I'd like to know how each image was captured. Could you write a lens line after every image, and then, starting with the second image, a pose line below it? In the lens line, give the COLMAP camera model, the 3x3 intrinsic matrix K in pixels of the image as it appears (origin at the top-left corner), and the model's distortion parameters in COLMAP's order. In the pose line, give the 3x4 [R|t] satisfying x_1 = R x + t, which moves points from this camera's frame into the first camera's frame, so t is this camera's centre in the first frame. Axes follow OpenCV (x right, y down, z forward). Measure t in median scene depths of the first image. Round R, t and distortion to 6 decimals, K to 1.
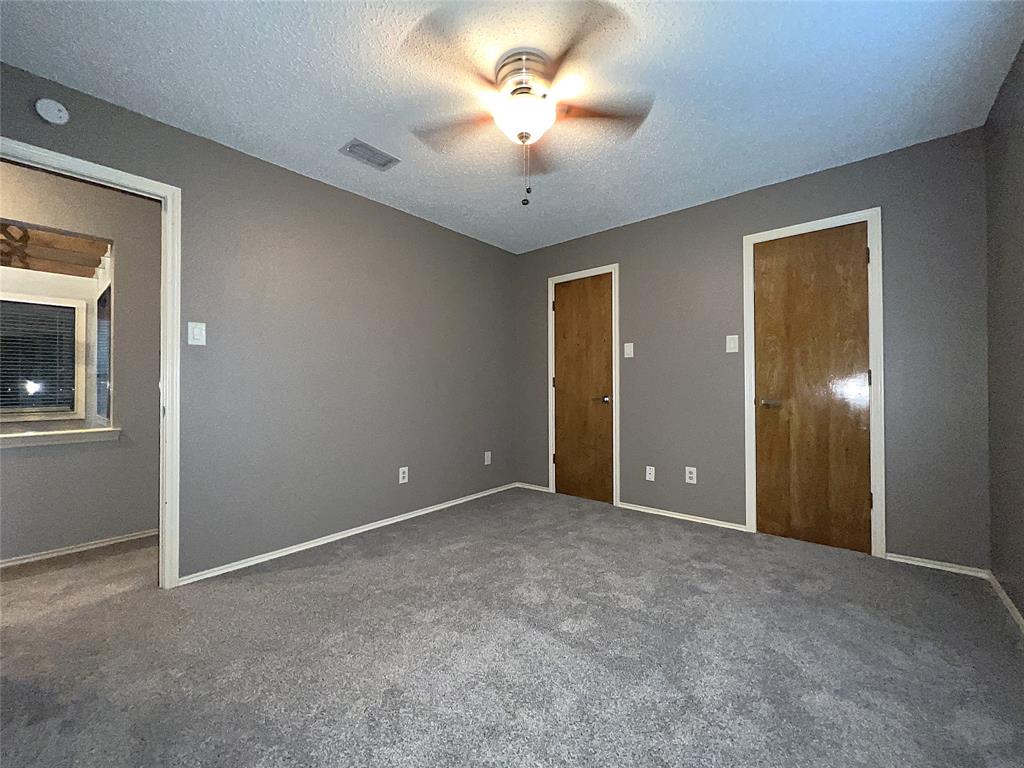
lens RADIAL K [[411.2, 0, 517.1], [0, 411.2, 388.0], [0, 0, 1]] dist [0.000862, 0.000027]
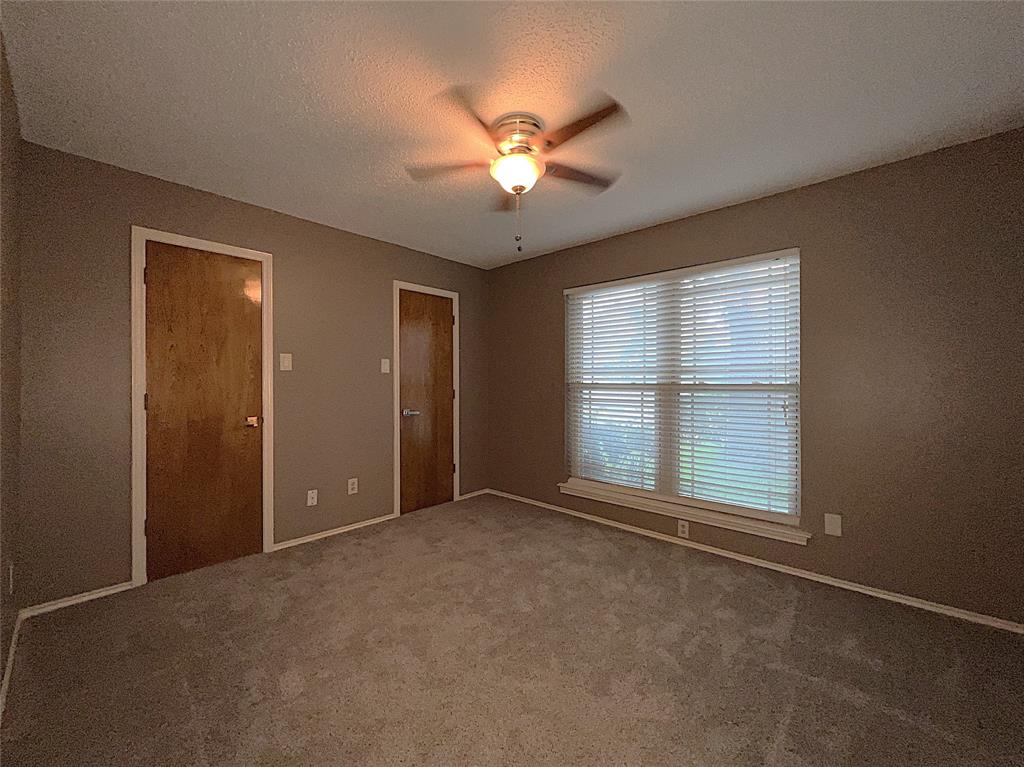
lens RADIAL K [[411.2, 0, 512.8], [0, 411.2, 387.3], [0, 0, 1]] dist [0.000862, 0.000027]
pose [[0.049413, -0.007181, 0.998753, -0.608642], [-0.005174, 0.999959, 0.007445, -0.052949], [-0.998765, -0.005535, 0.049374, 0.533427]]
